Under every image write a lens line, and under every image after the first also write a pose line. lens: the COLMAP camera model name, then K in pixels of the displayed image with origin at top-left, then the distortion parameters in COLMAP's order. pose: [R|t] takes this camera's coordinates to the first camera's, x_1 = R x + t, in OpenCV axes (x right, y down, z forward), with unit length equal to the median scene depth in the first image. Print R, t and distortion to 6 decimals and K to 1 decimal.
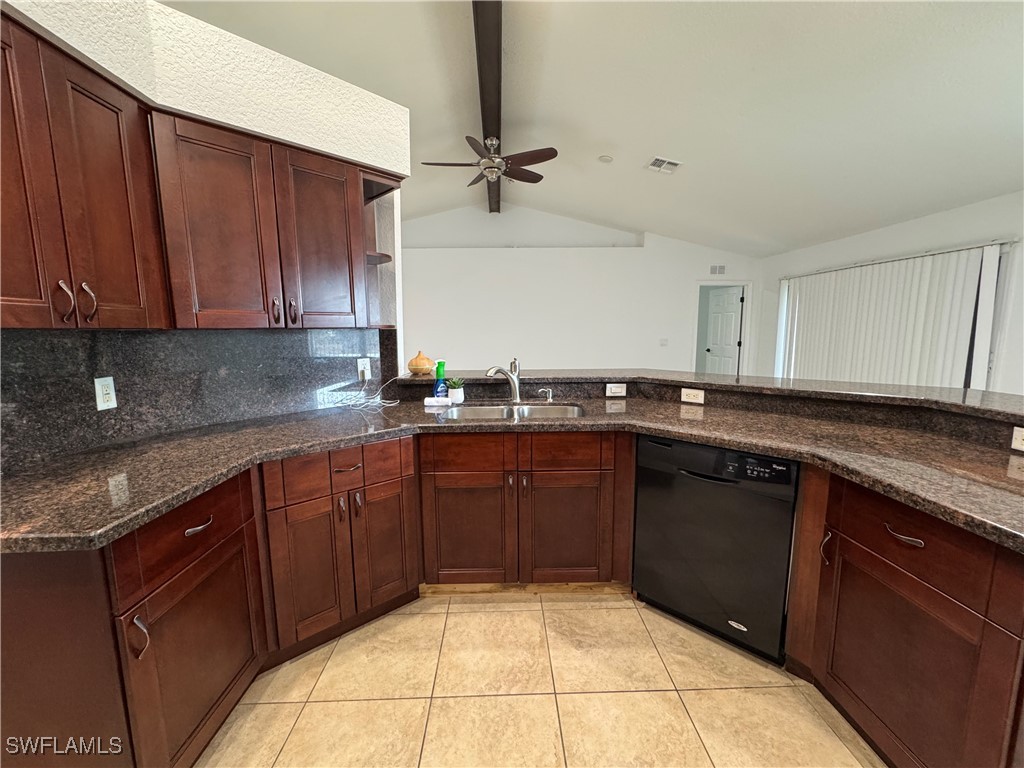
lens RADIAL K [[408.5, 0, 515.9], [0, 408.5, 382.1], [0, 0, 1]] dist [-0.002794, -0.000109]
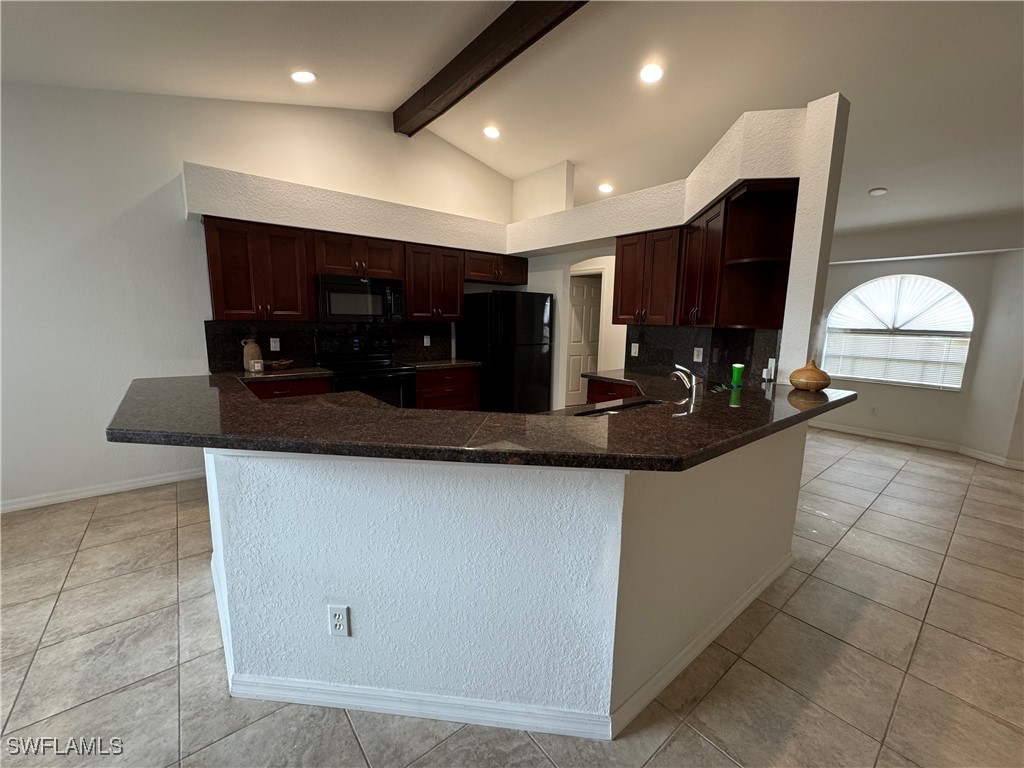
lens RADIAL K [[408.5, 0, 512.4], [0, 408.5, 381.1], [0, 0, 1]] dist [-0.002794, -0.000109]
pose [[-0.799477, 0.084297, -0.594752, 0.364255], [-0.088256, 0.962876, 0.255108, -0.099425], [0.594178, 0.256444, -0.762358, 0.674328]]
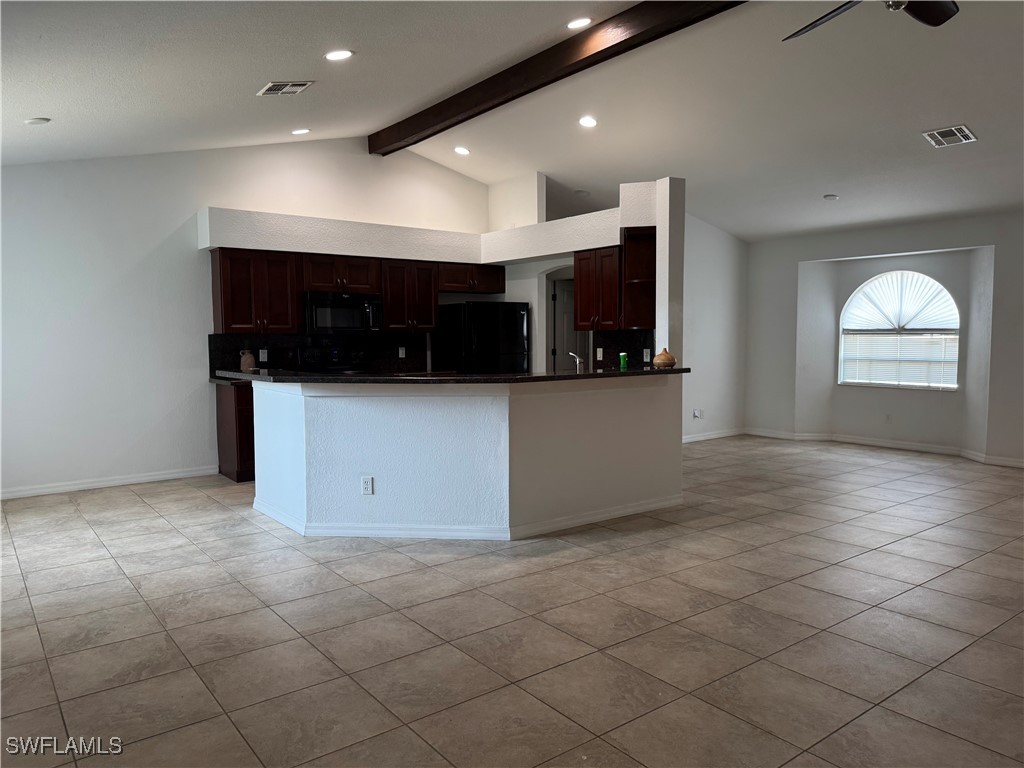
lens RADIAL K [[713.2, 0, 516.9], [0, 713.2, 379.9], [0, 0, 1]] dist [0.070953, -0.007258]
pose [[-0.812773, 0.050870, -0.580355, 0.689835], [-0.062017, 0.982965, 0.173013, -0.167742], [0.579270, 0.176612, -0.795773, 1.275510]]
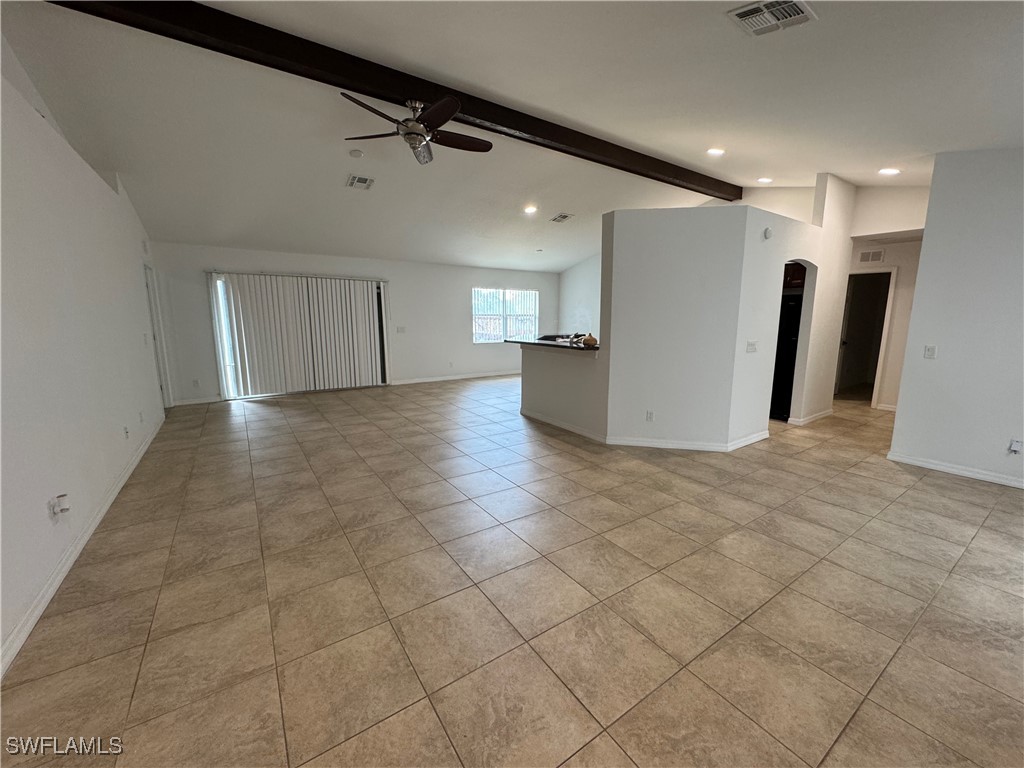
lens RADIAL K [[408.5, 0, 510.3], [0, 408.5, 387.6], [0, 0, 1]] dist [-0.002794, -0.000109]
pose [[-0.528038, -0.142513, 0.837178, -0.822025], [0.109254, 0.966226, 0.233391, -0.158483], [-0.842164, 0.214704, -0.494634, 1.173306]]
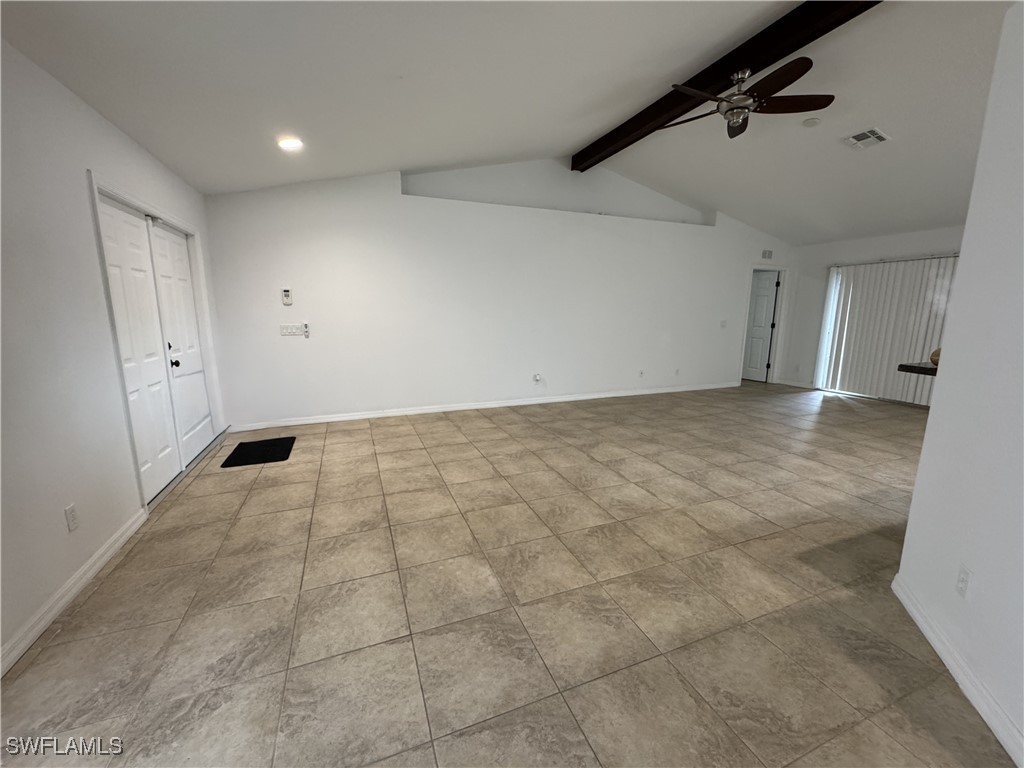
lens RADIAL K [[408.5, 0, 512.8], [0, 408.5, 383.5], [0, 0, 1]] dist [-0.002794, -0.000109]
pose [[0.941583, -0.047393, 0.333430, -0.662237], [0.030454, 0.997975, 0.055851, -0.033007], [-0.335402, -0.042434, 0.941119, 0.308463]]
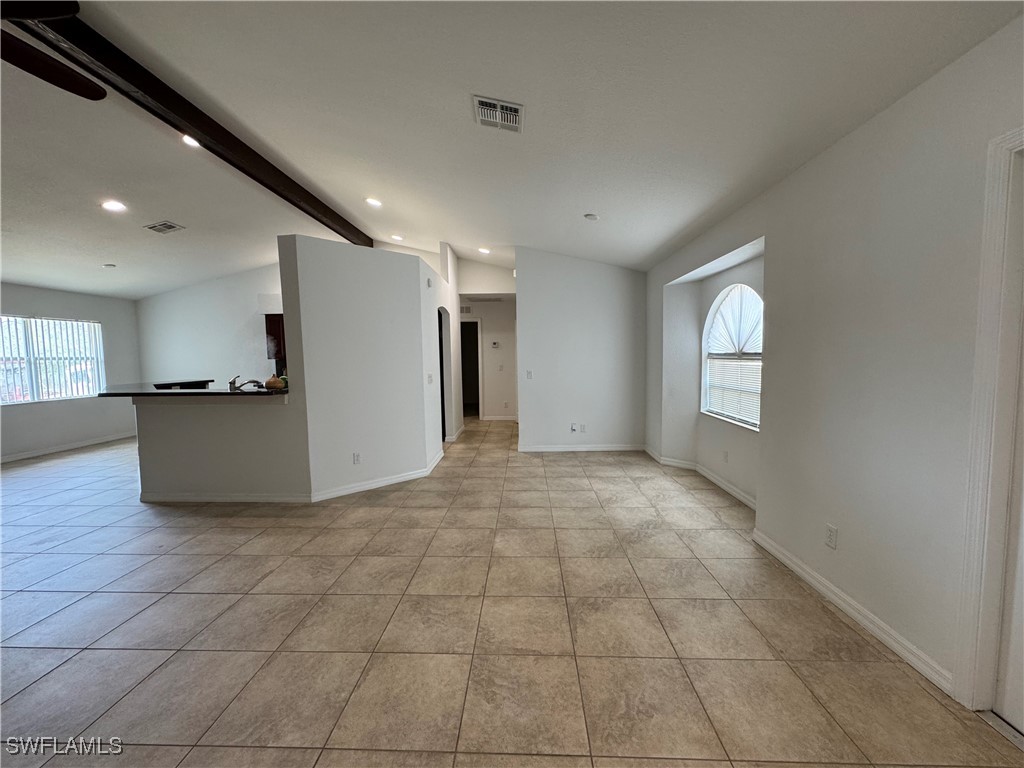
lens RADIAL K [[408.5, 0, 513.3], [0, 408.5, 387.4], [0, 0, 1]] dist [-0.002794, -0.000109]
pose [[-0.997350, 0.016307, 0.070902, -0.622548], [0.030503, 0.978491, 0.204024, -0.158590], [-0.066050, 0.205646, -0.976395, 1.251778]]
